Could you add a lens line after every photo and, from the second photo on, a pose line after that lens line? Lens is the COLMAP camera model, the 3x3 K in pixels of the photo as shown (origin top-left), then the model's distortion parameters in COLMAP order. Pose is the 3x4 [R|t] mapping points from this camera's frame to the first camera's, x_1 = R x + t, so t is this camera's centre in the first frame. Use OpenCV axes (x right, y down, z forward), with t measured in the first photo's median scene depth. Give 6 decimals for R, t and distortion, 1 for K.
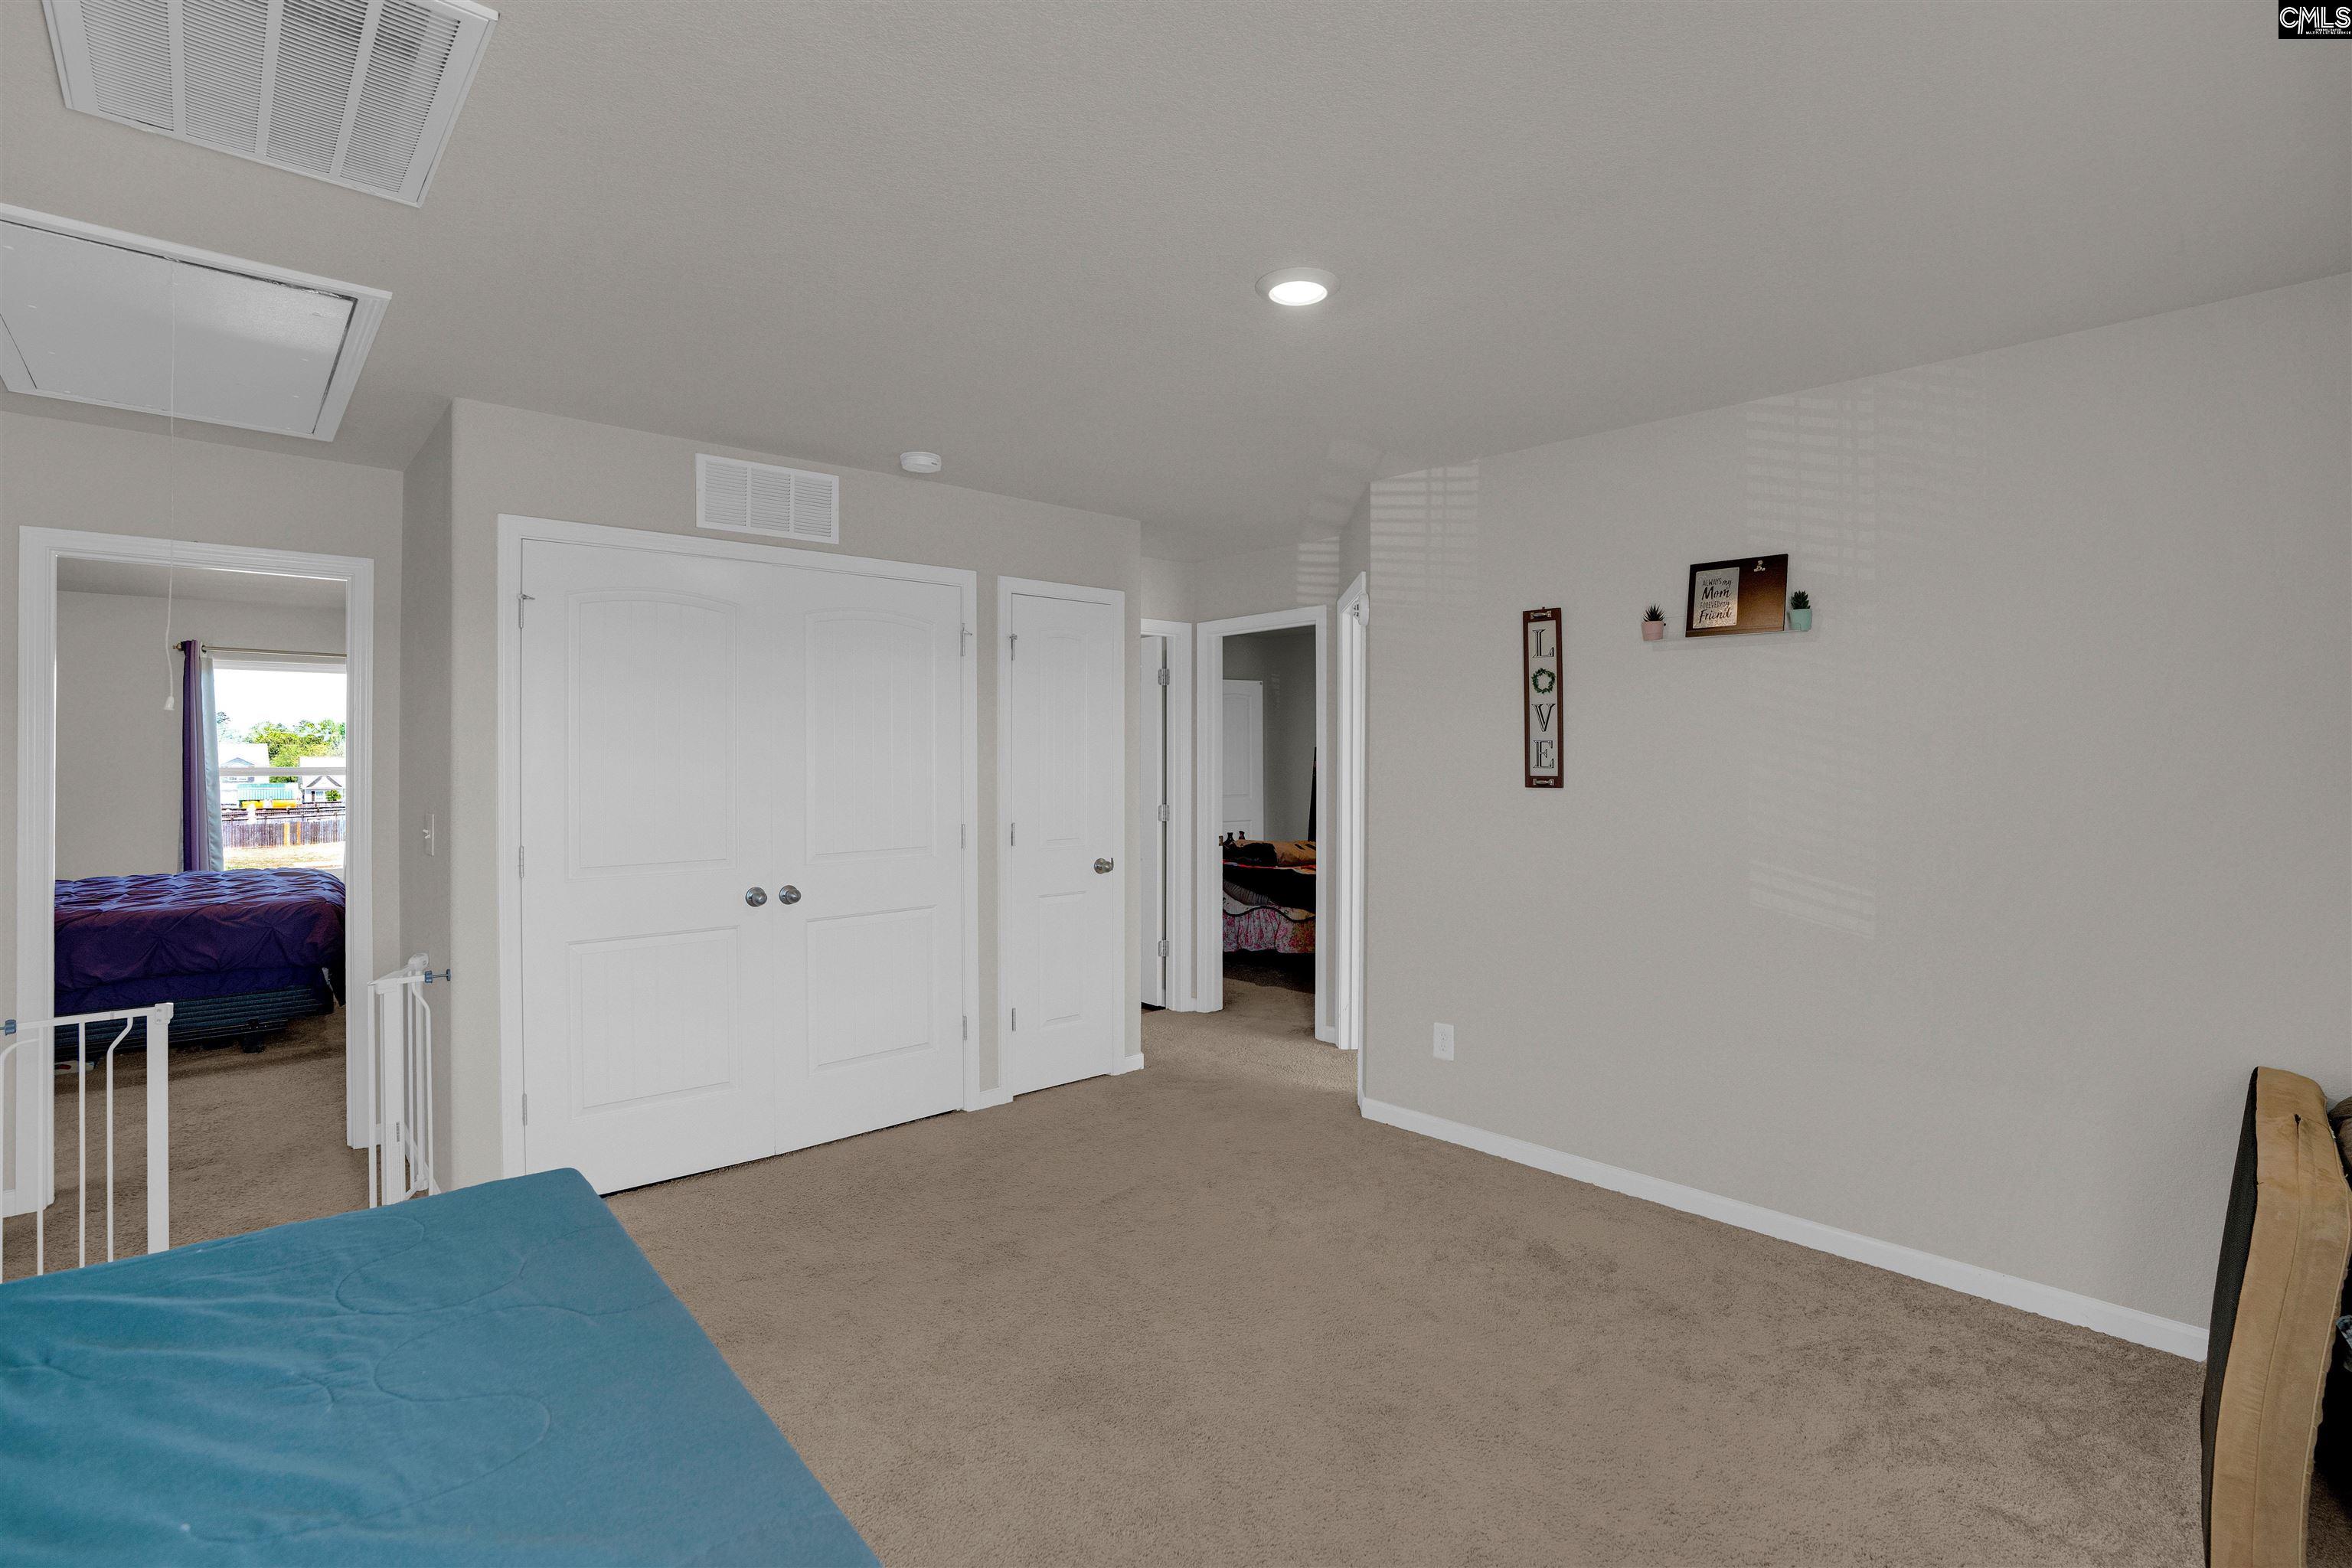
lens RADIAL K [[1113.1, 0, 1184.3], [0, 1113.1, 757.6], [0, 0, 1]] dist [-0.058552, 0.026159]
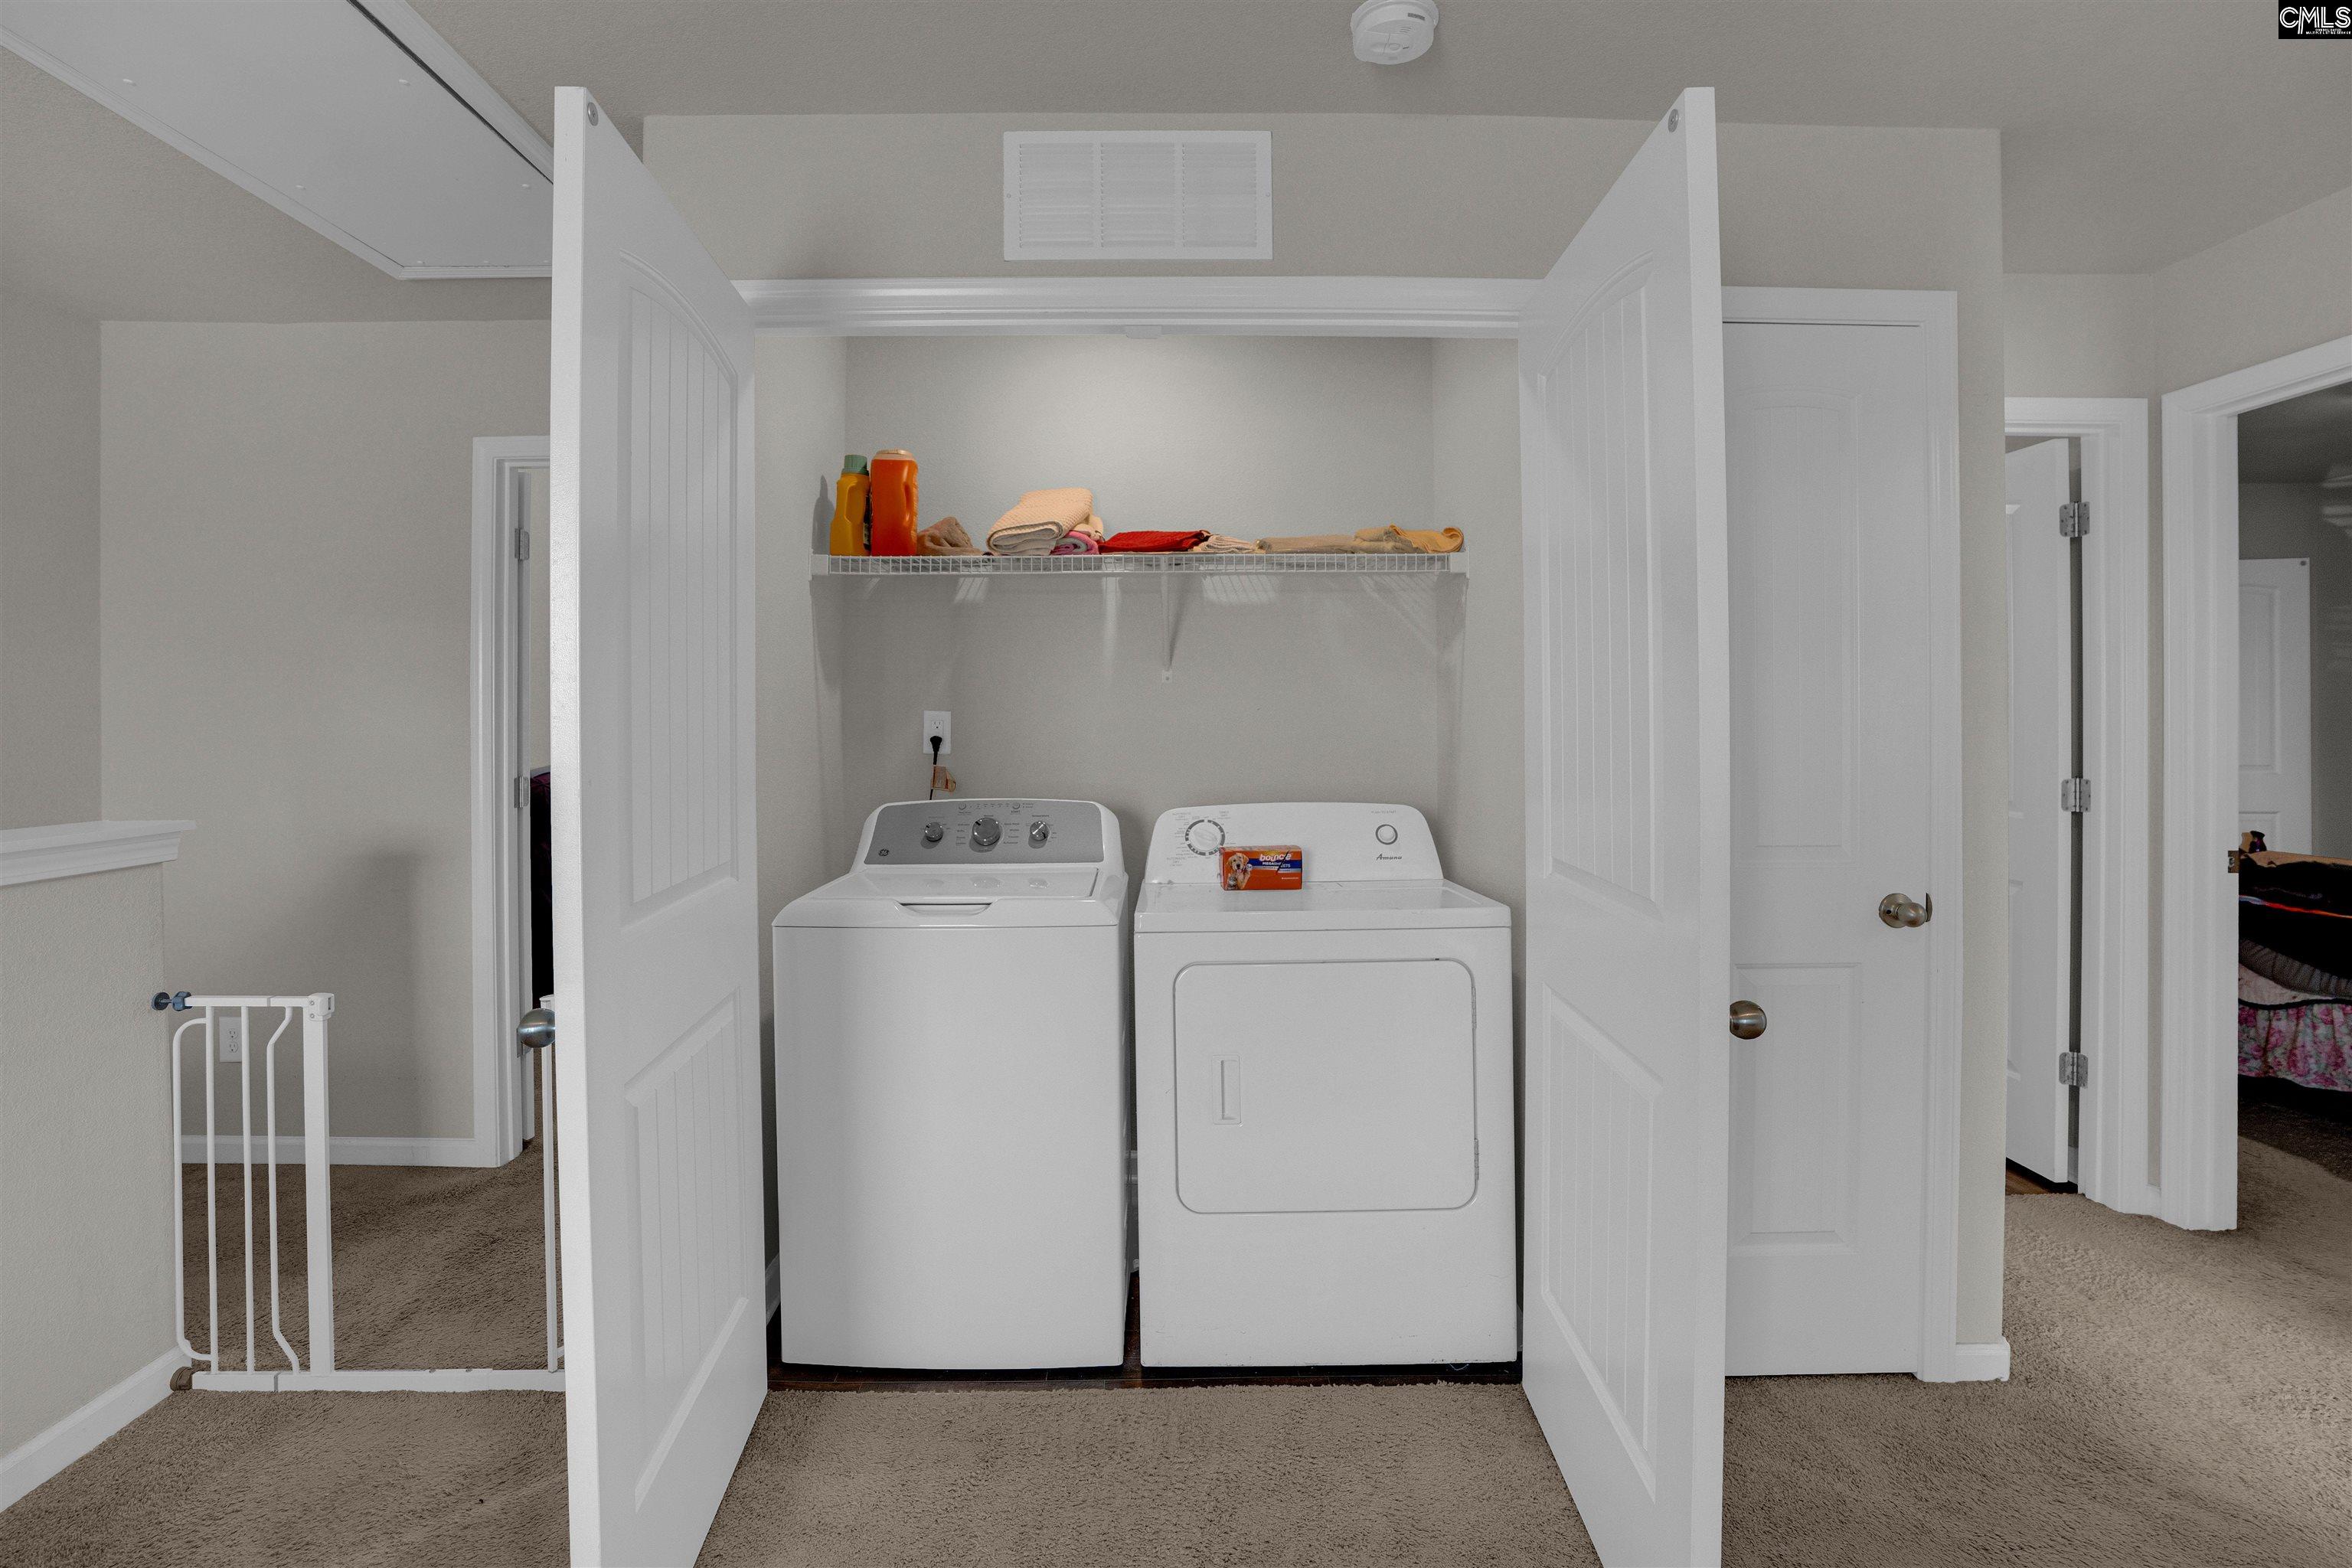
lens RADIAL K [[1075.4, 0, 1165.6], [0, 1075.4, 783.4], [0, 0, 1]] dist [-0.019401, 0.000718]
pose [[0.742673, 0.000786, -0.669654, -0.002932], [0.010871, 0.999853, 0.013229, 0.035524], [0.669566, -0.017105, 0.742555, 0.388013]]
